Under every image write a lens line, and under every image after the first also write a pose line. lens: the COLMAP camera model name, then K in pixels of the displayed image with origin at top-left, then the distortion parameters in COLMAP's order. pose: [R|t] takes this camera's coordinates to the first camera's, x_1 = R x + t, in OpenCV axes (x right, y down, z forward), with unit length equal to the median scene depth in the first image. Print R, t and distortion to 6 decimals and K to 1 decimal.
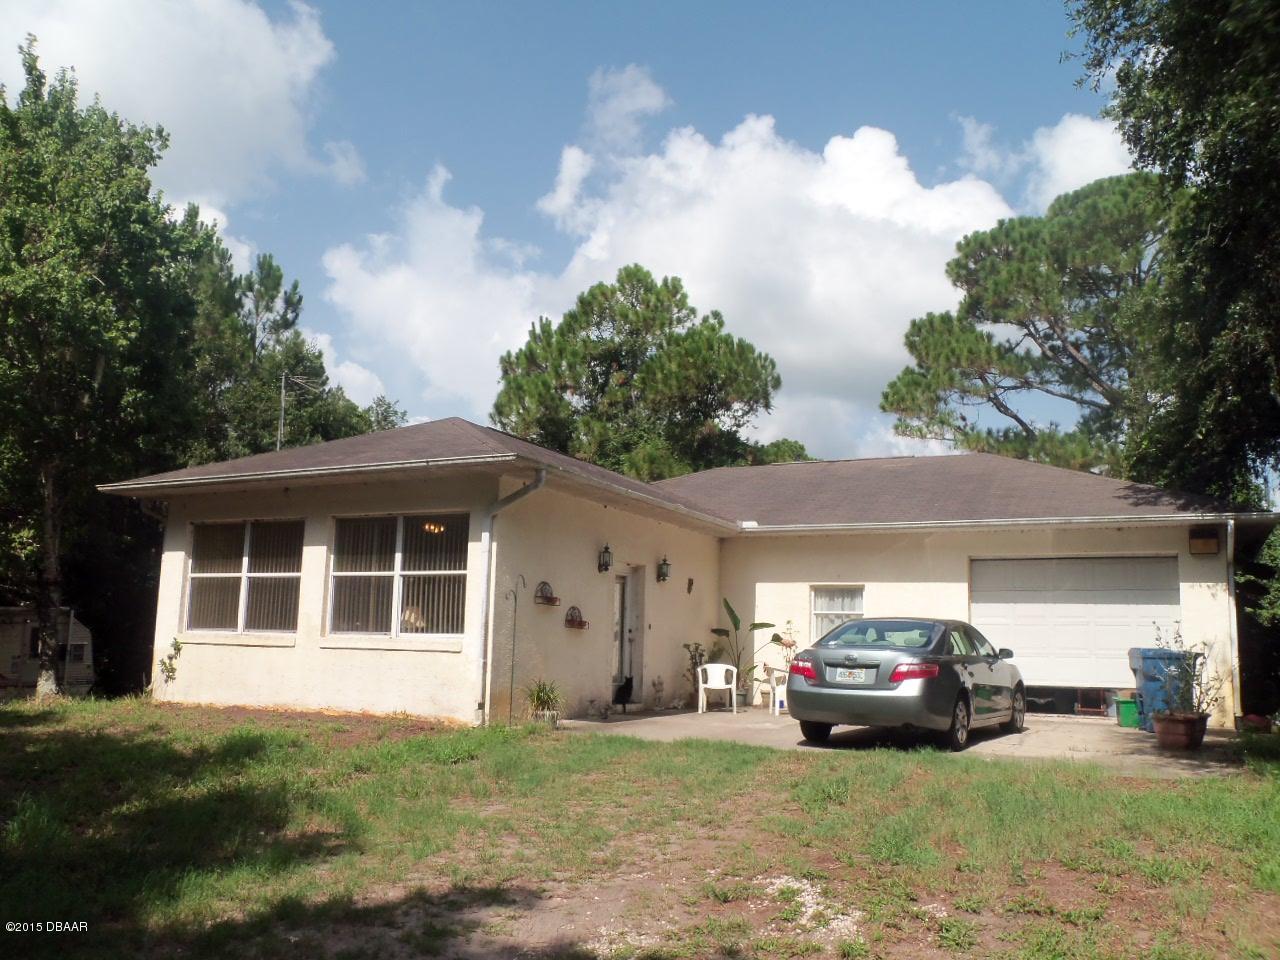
lens RADIAL K [[1057.4, 0, 640.0], [0, 1057.4, 480.0], [0, 0, 1]] dist [-0.002996, -0.001454]
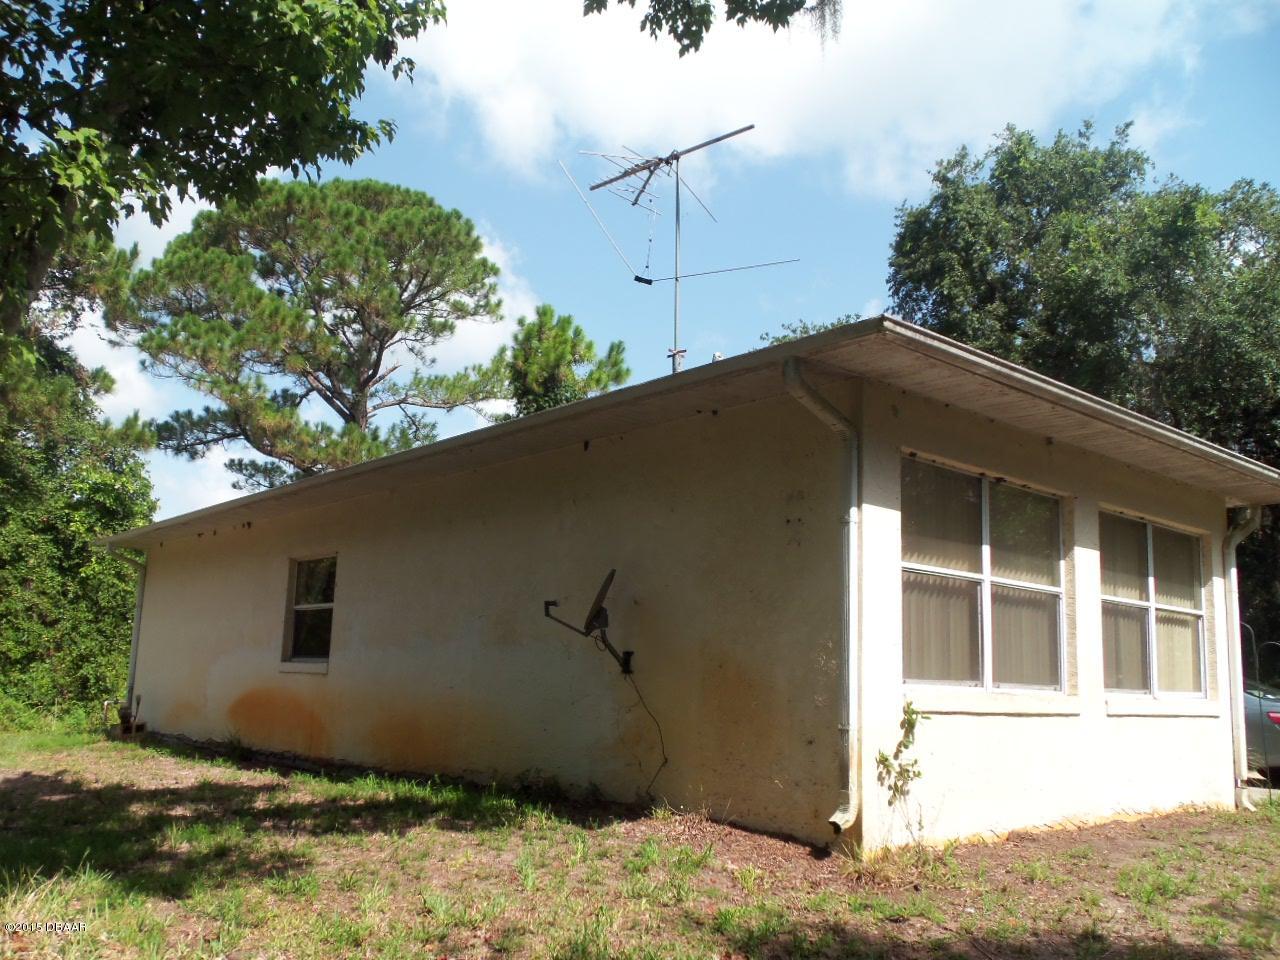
lens RADIAL K [[1070.8, 0, 640.0], [0, 1070.8, 480.0], [0, 0, 1]] dist [-0.011067, -0.007142]
pose [[0.377430, 0.156245, 0.912762, -0.921459], [-0.177228, 0.979631, -0.094408, 0.121710], [-0.908921, -0.126134, 0.397433, 0.944541]]
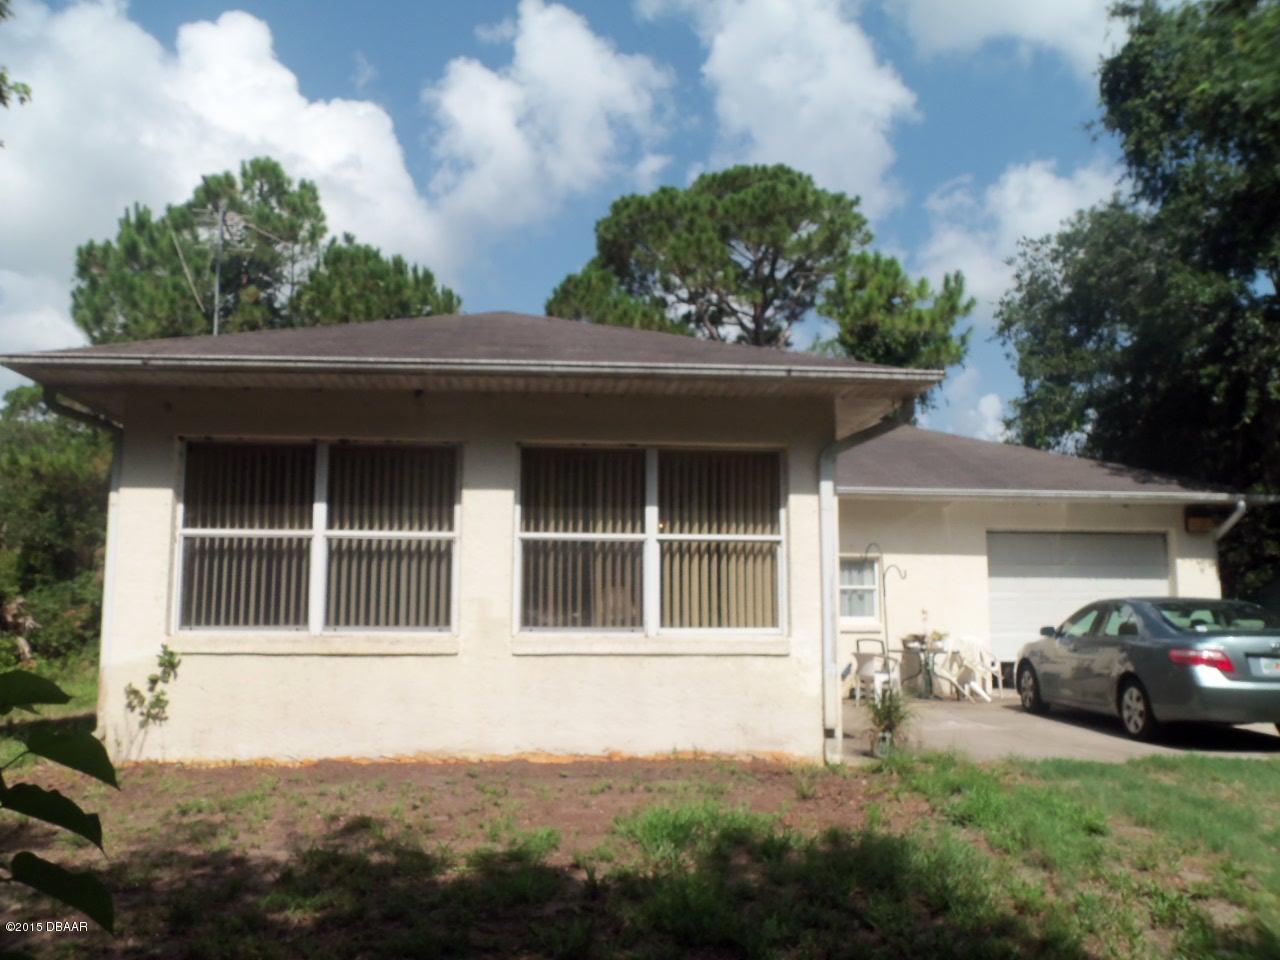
lens RADIAL K [[1070.8, 0, 640.0], [0, 1070.8, 480.0], [0, 0, 1]] dist [-0.011067, -0.007142]
pose [[0.850626, 0.046297, 0.523728, -0.529236], [-0.063901, 0.997835, 0.015579, 0.039781], [-0.521873, -0.046718, 0.851743, 0.406193]]
